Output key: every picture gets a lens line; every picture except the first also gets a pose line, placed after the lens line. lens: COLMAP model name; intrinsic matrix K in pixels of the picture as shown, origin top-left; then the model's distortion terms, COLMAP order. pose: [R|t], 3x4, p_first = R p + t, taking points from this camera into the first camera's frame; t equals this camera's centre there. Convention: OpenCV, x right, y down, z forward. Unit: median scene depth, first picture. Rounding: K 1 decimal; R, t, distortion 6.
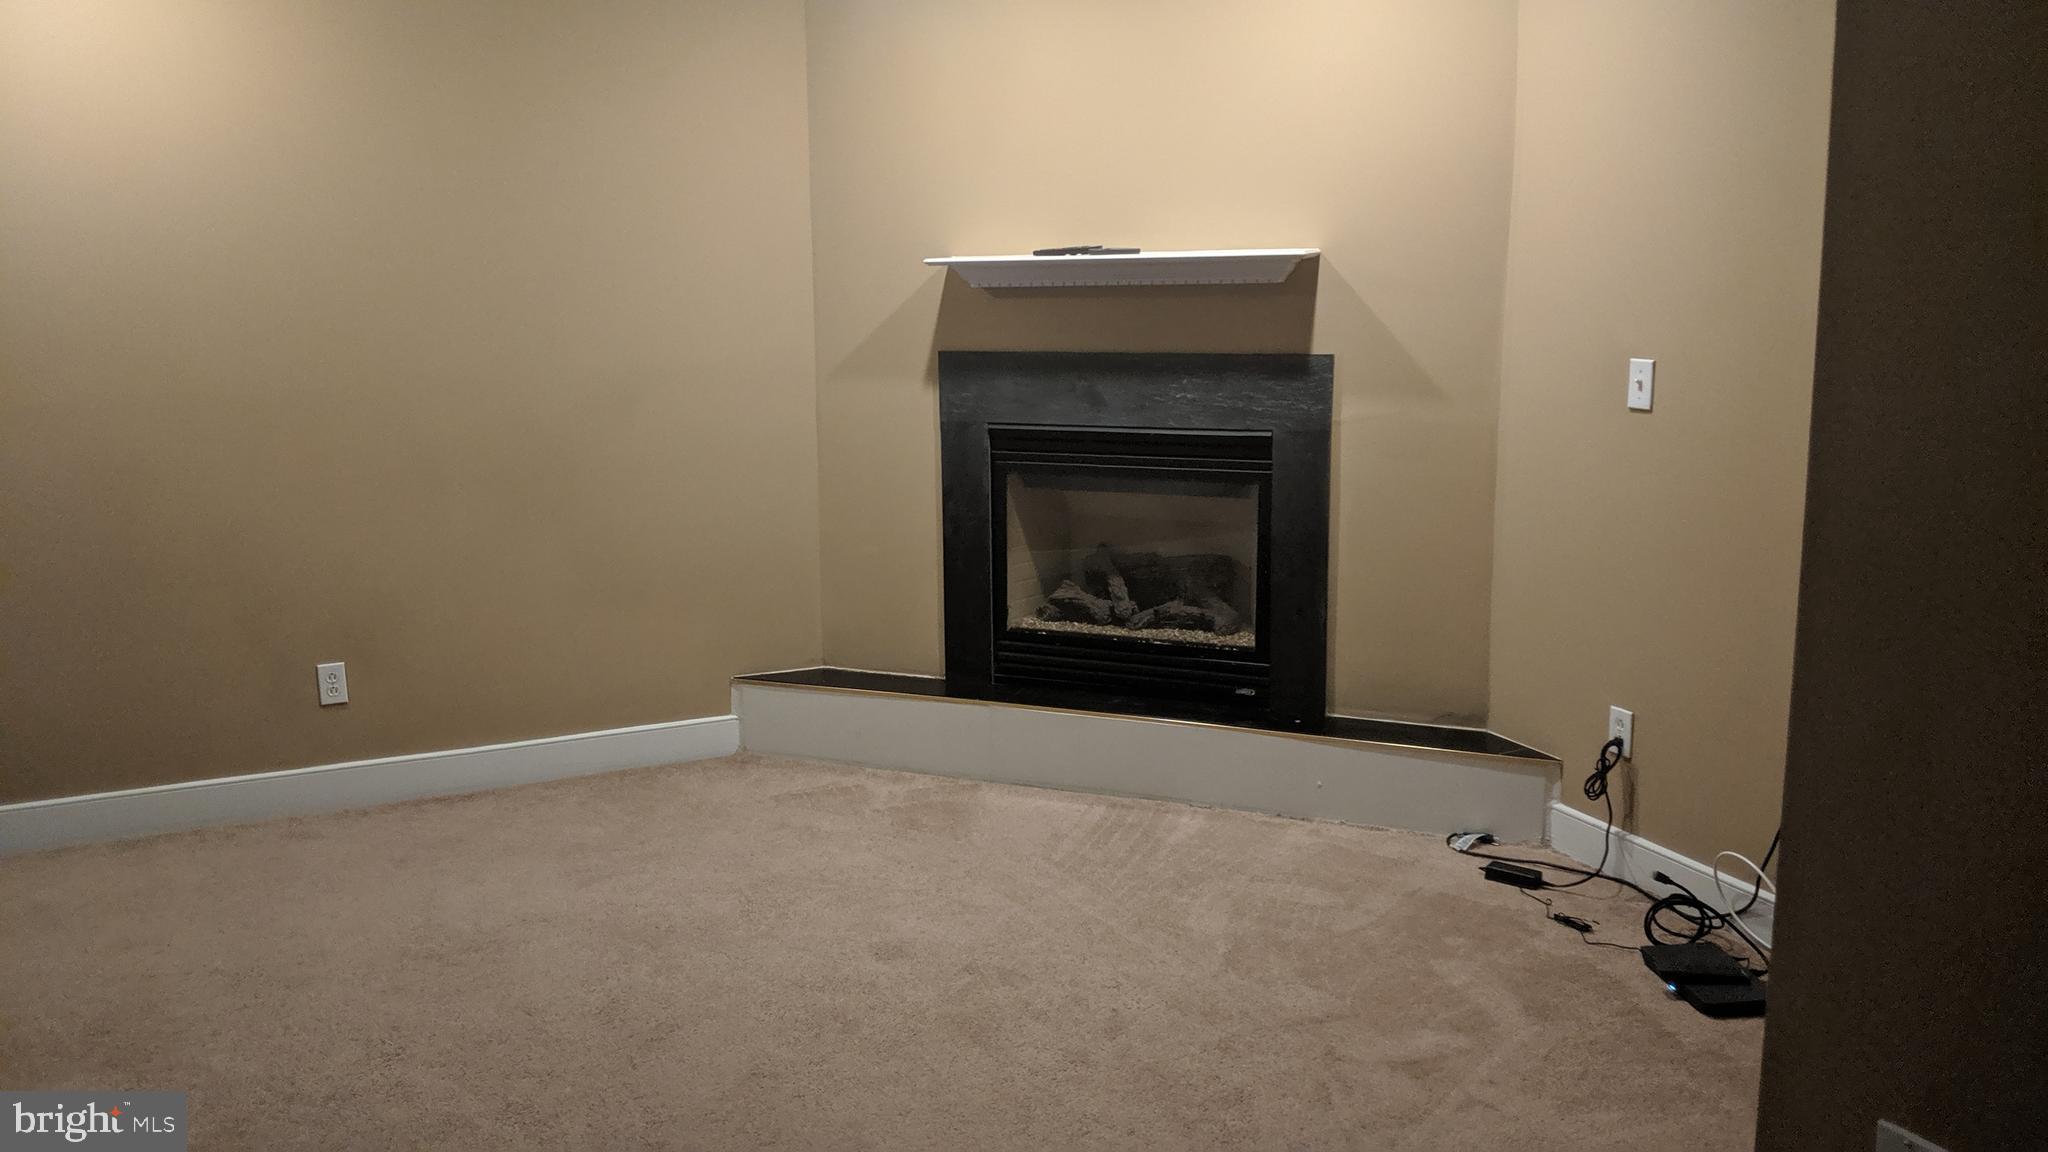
lens RADIAL K [[1631.1, 0, 1018.9], [0, 1631.1, 574.7], [0, 0, 1]] dist [0.078204, -0.148744]
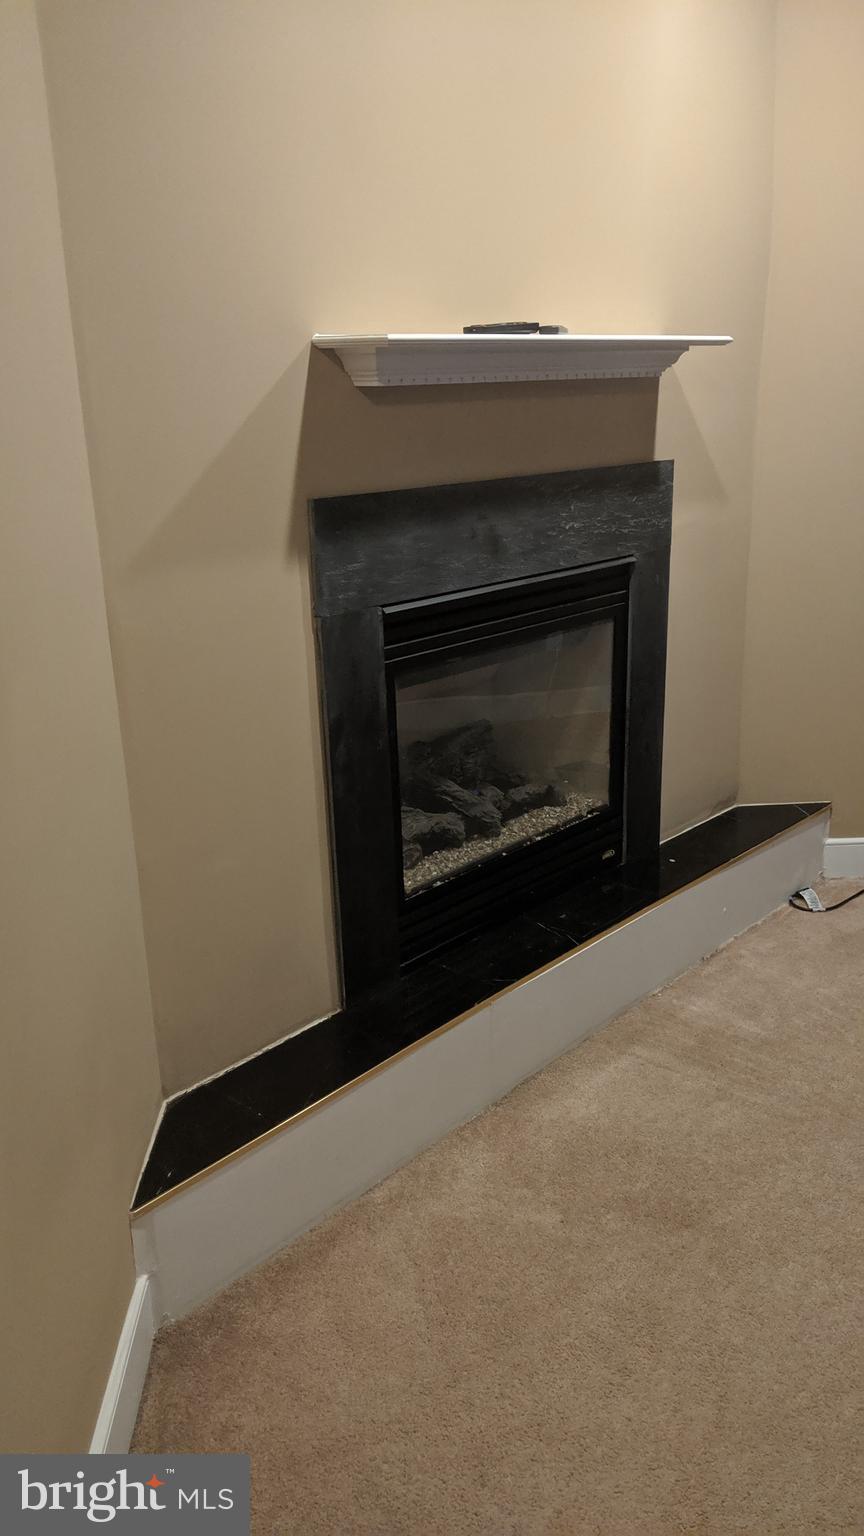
lens RADIAL K [[1223.3, 0, 435.6], [0, 1223.3, 774.2], [0, 0, 1]] dist [0.078204, -0.148744]
pose [[0.329468, -0.288215, 0.899101, -0.478342], [0.177868, 0.954166, 0.240688, -0.147040], [-0.927261, 0.080623, 0.365632, 0.841277]]
